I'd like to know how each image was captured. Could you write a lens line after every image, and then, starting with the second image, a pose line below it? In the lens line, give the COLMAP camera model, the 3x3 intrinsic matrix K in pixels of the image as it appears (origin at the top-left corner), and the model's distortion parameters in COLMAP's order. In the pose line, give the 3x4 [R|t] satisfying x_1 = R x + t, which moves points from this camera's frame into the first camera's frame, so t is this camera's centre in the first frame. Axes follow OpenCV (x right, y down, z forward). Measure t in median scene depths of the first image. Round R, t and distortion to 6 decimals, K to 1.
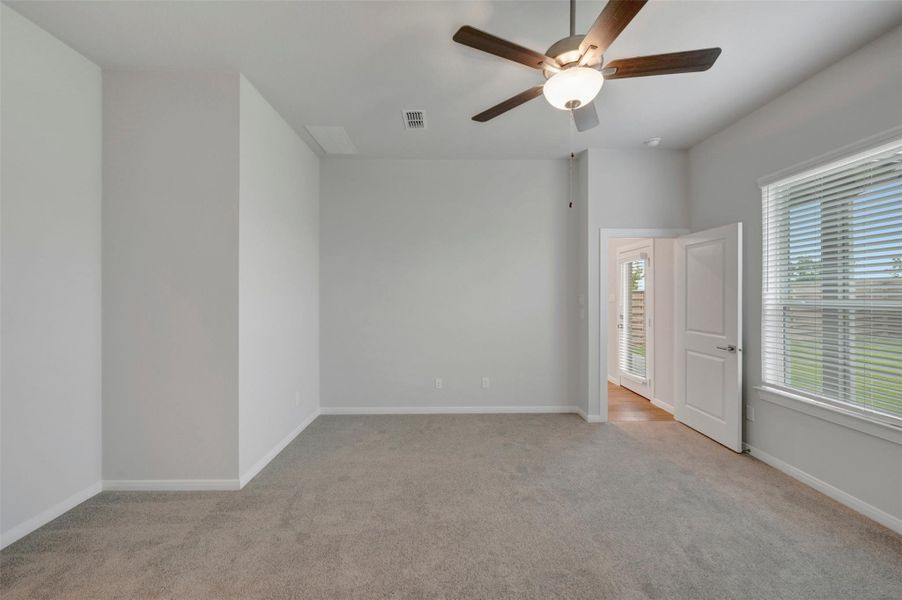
lens RADIAL K [[362.8, 0, 453.4], [0, 362.8, 296.7], [0, 0, 1]] dist [-0.001496, -0.000239]
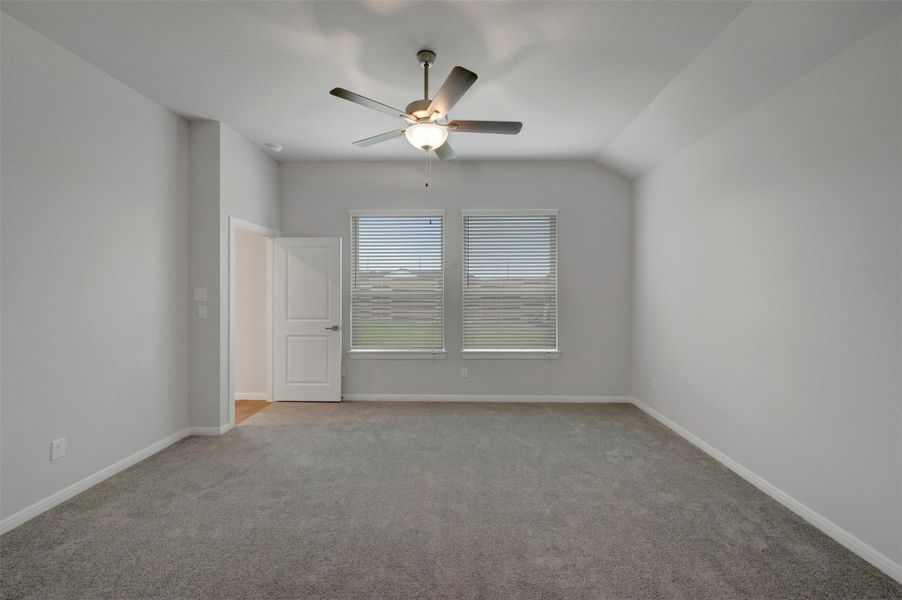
lens RADIAL K [[360.3, 0, 453.3], [0, 360.3, 285.7], [0, 0, 1]] dist [-0.000046, -0.000109]
pose [[0.036164, 0.011534, 0.999279, -0.582563], [0.010371, 0.999875, -0.011917, 0.004678], [-0.999292, 0.010795, 0.036040, 0.505731]]
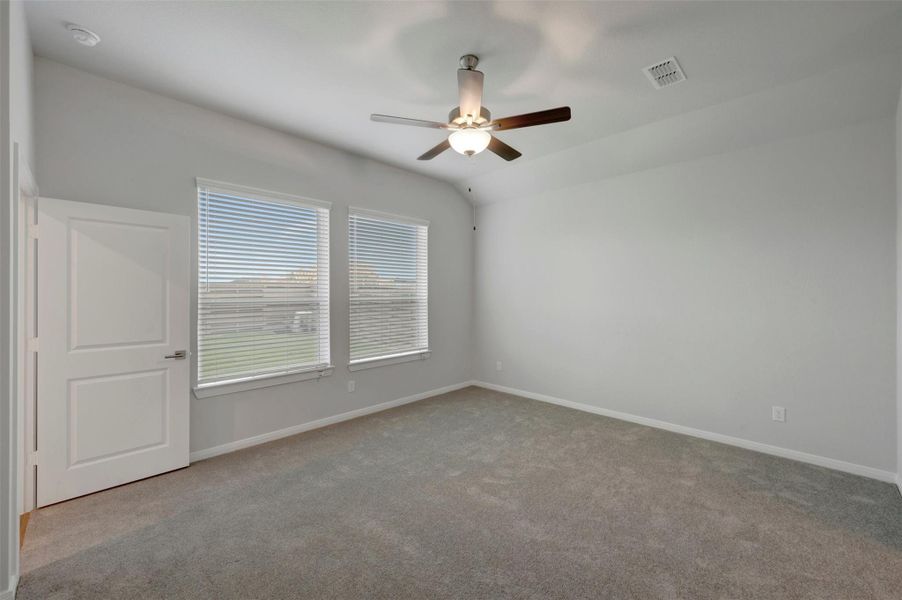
lens RADIAL K [[358.0, 0, 453.5], [0, 358.0, 292.3], [0, 0, 1]] dist [0.000259, -0.000025]
pose [[-0.707689, 0.006934, 0.706490, -0.331362], [0.010102, 0.999949, 0.000305, -0.003482], [-0.706452, 0.007353, -0.707723, 1.154484]]
